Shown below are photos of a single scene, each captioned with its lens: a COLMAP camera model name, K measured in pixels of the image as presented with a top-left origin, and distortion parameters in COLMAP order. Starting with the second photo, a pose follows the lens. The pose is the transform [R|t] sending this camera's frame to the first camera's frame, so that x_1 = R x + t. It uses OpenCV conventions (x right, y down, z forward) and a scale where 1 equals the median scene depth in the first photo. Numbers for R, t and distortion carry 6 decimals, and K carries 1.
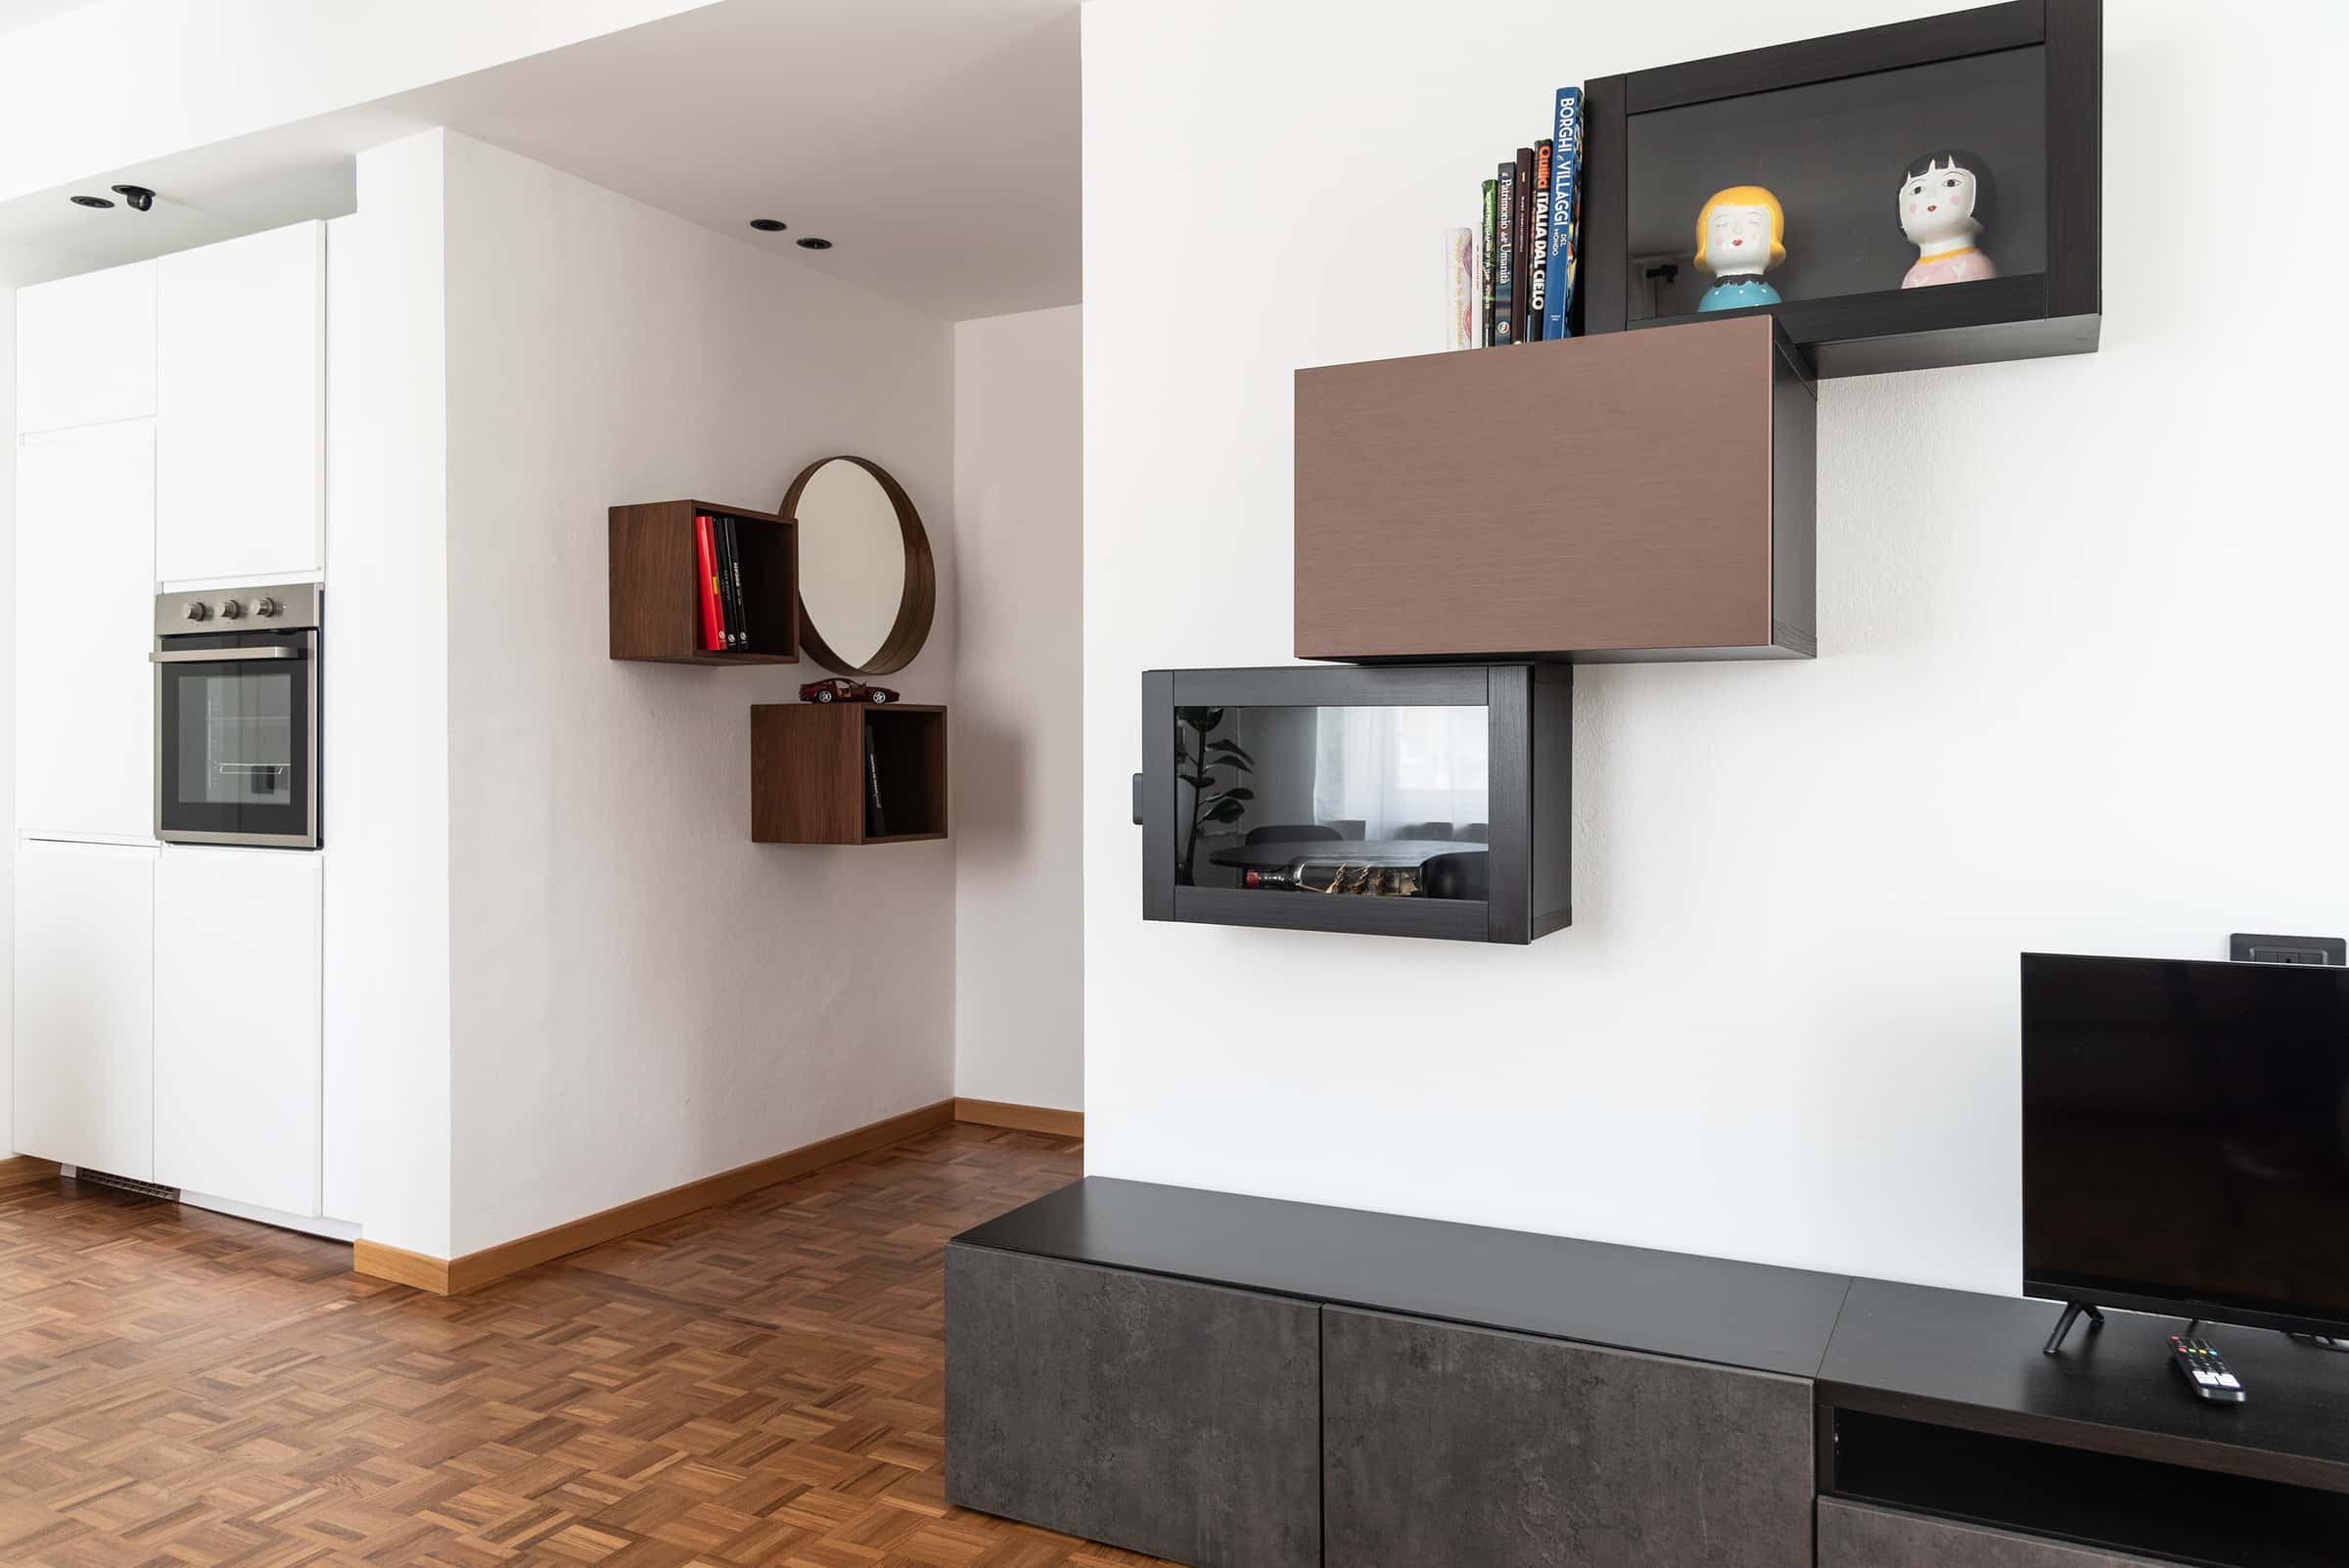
lens RADIAL K [[1610.9, 0, 1174.1], [0, 1610.9, 780.7], [0, 0, 1]] dist [0.008328, -0.016731]
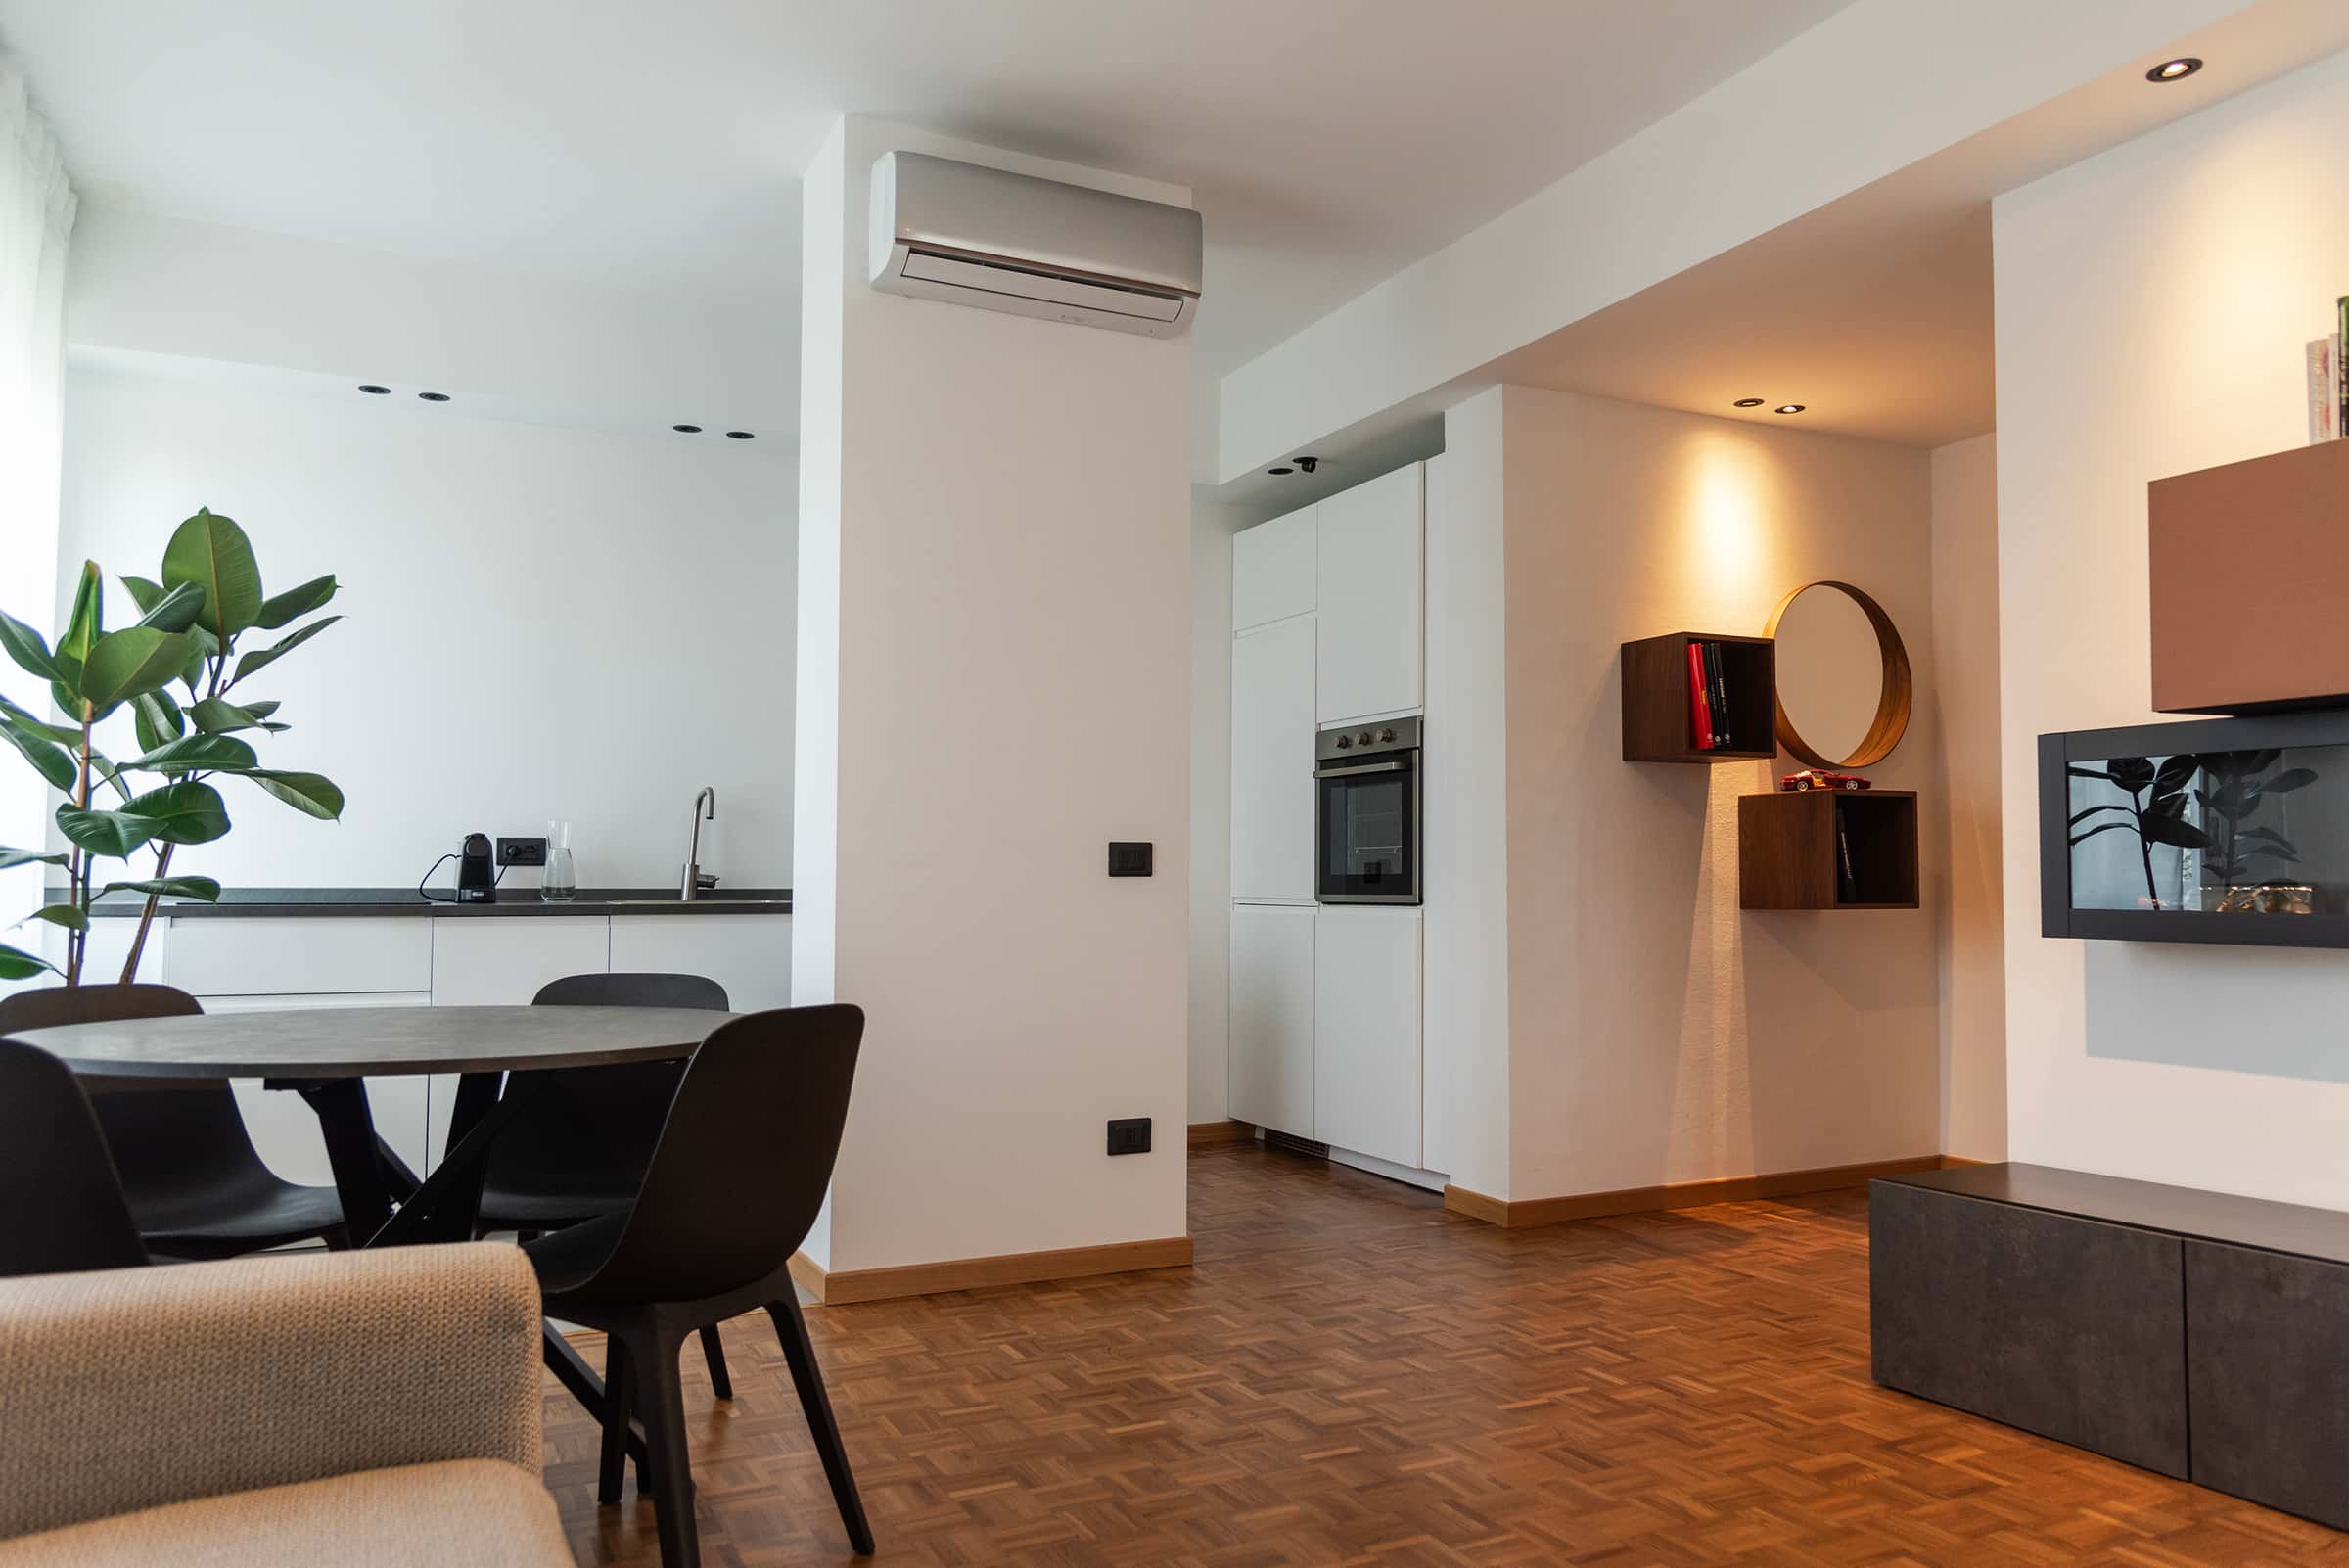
lens RADIAL K [[1610.9, 0, 1165.3], [0, 1610.9, 842.3], [0, 0, 1]] dist [0.008328, -0.016731]
pose [[0.811948, -0.019665, -0.583398, 0.126191], [-0.006320, 0.999078, -0.042472, 0.057112], [0.583695, 0.038172, 0.811075, -0.312188]]
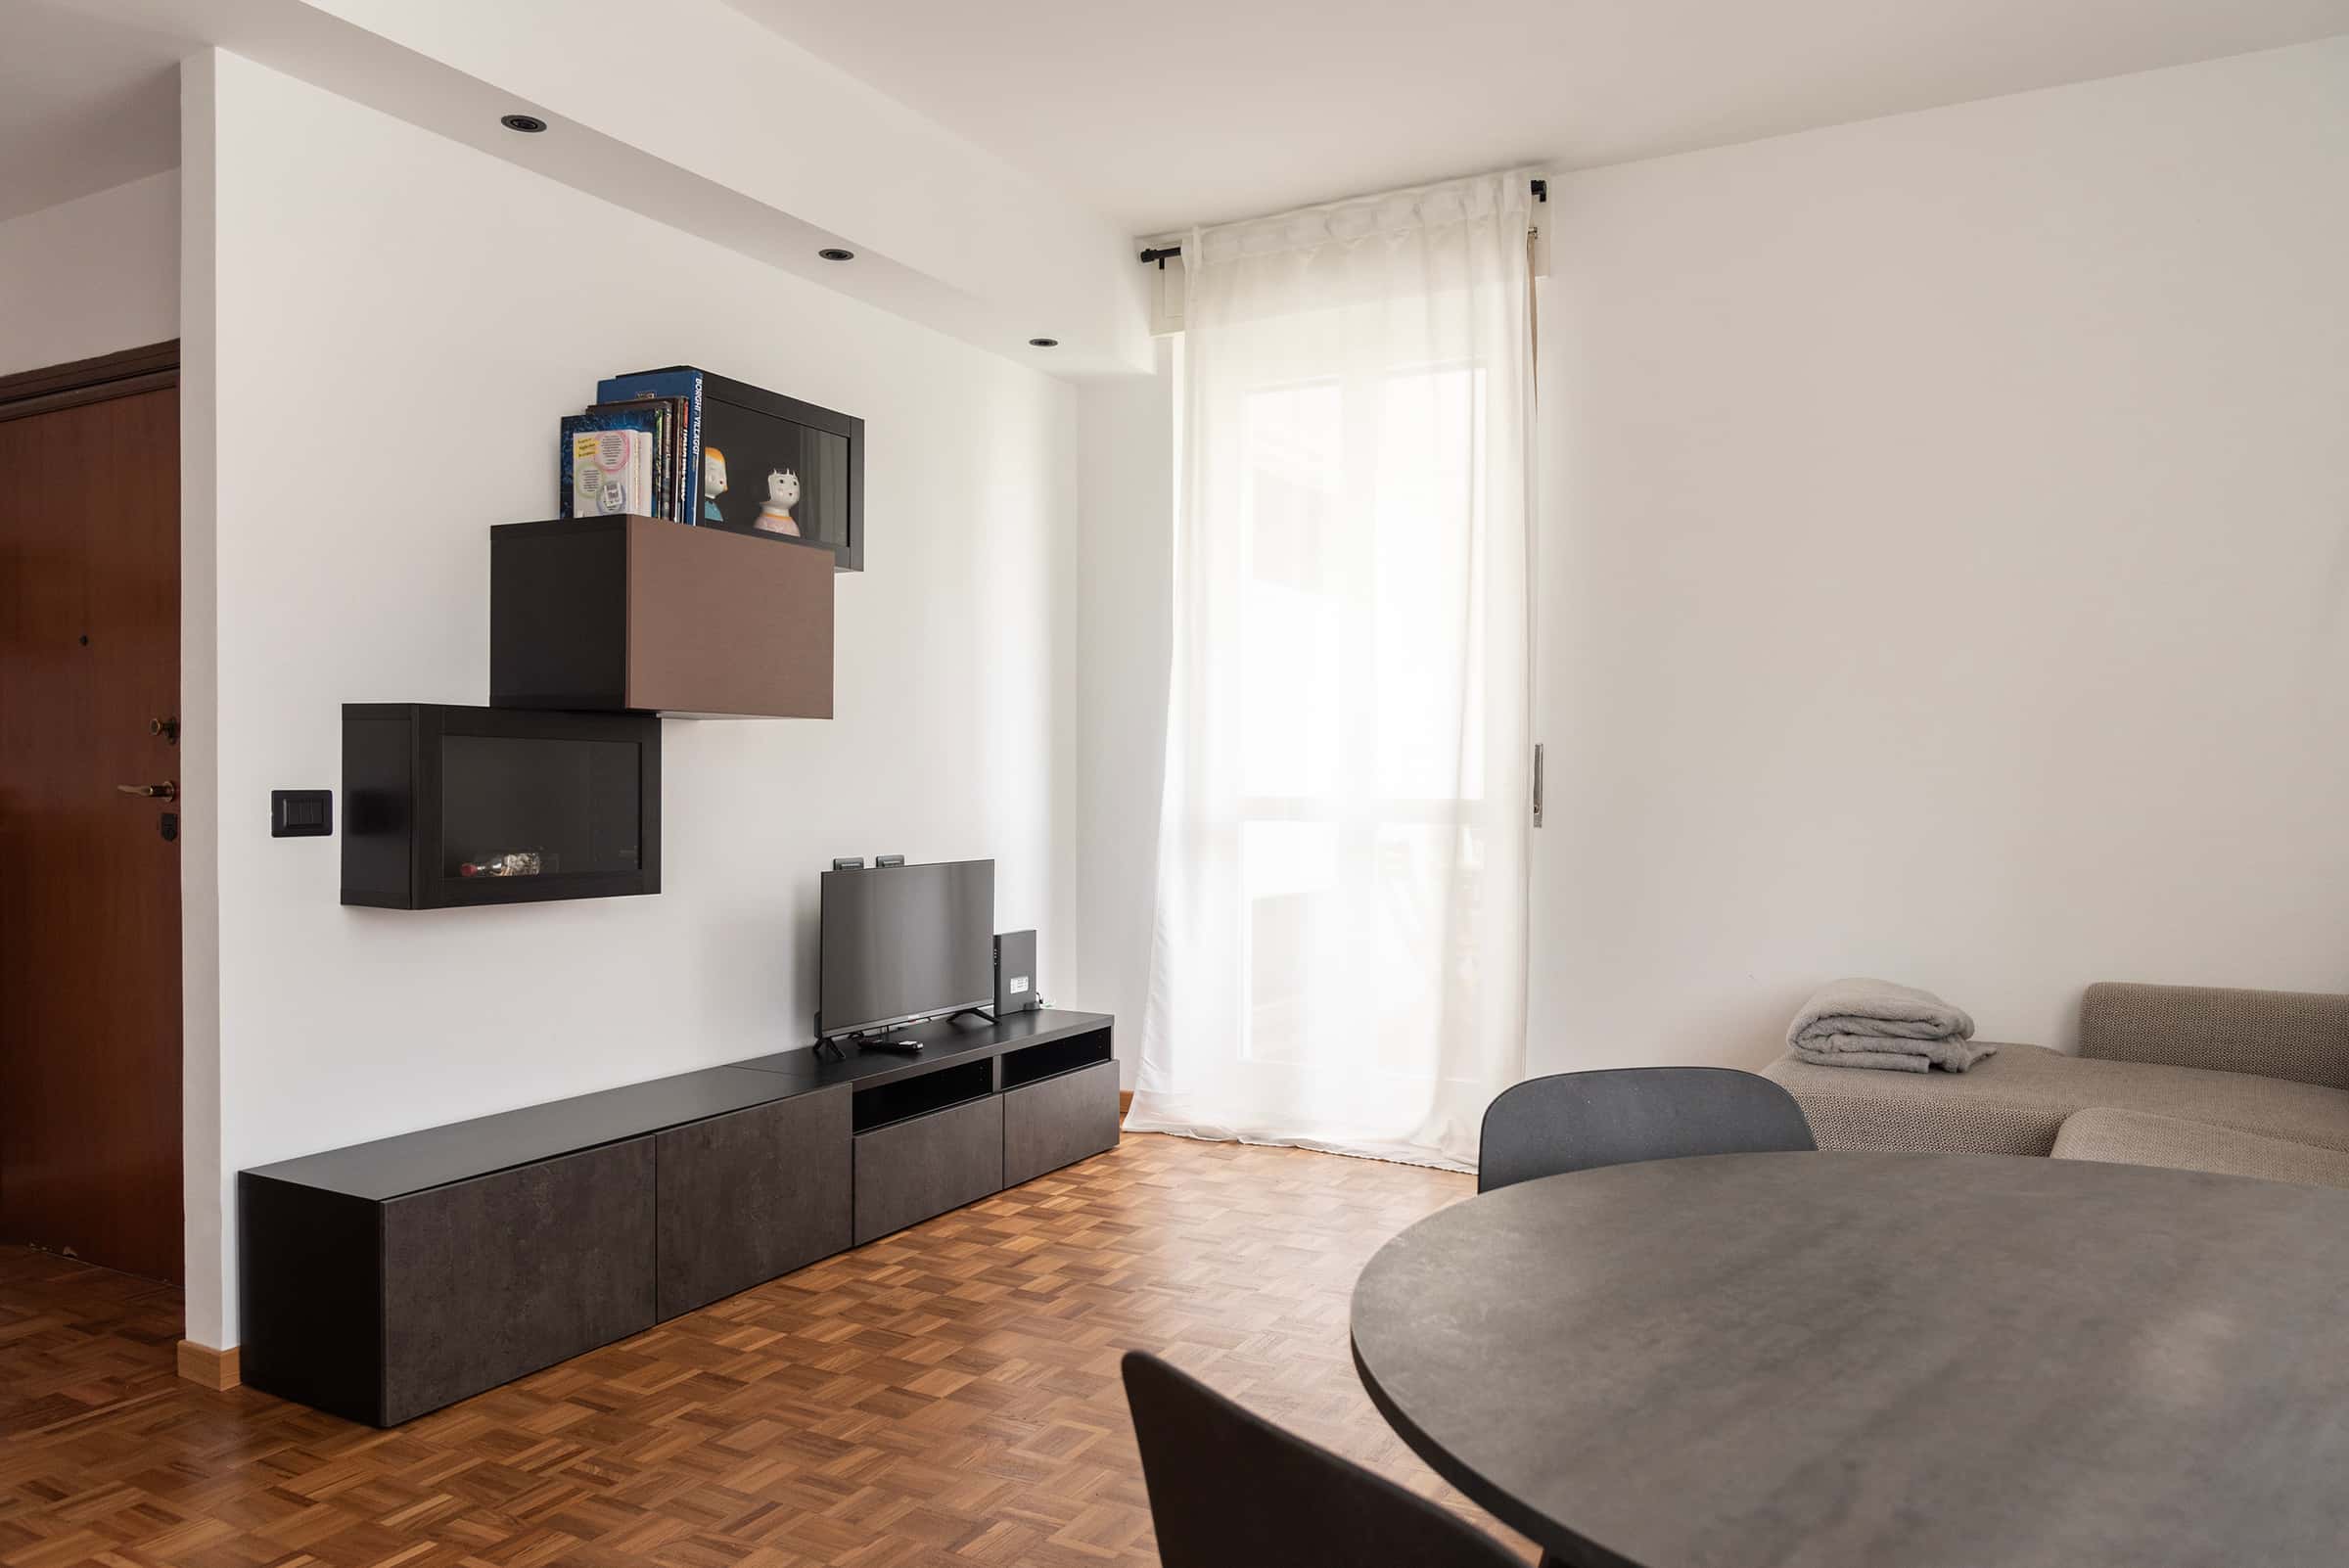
lens RADIAL K [[1610.9, 0, 1199.5], [0, 1610.9, 791.0], [0, 0, 1]] dist [0.008328, -0.016731]
pose [[0.033944, -0.020233, 0.999219, -0.986969], [0.008919, 0.999761, 0.019941, -0.020686], [-0.999384, 0.008236, 0.034116, 0.291800]]
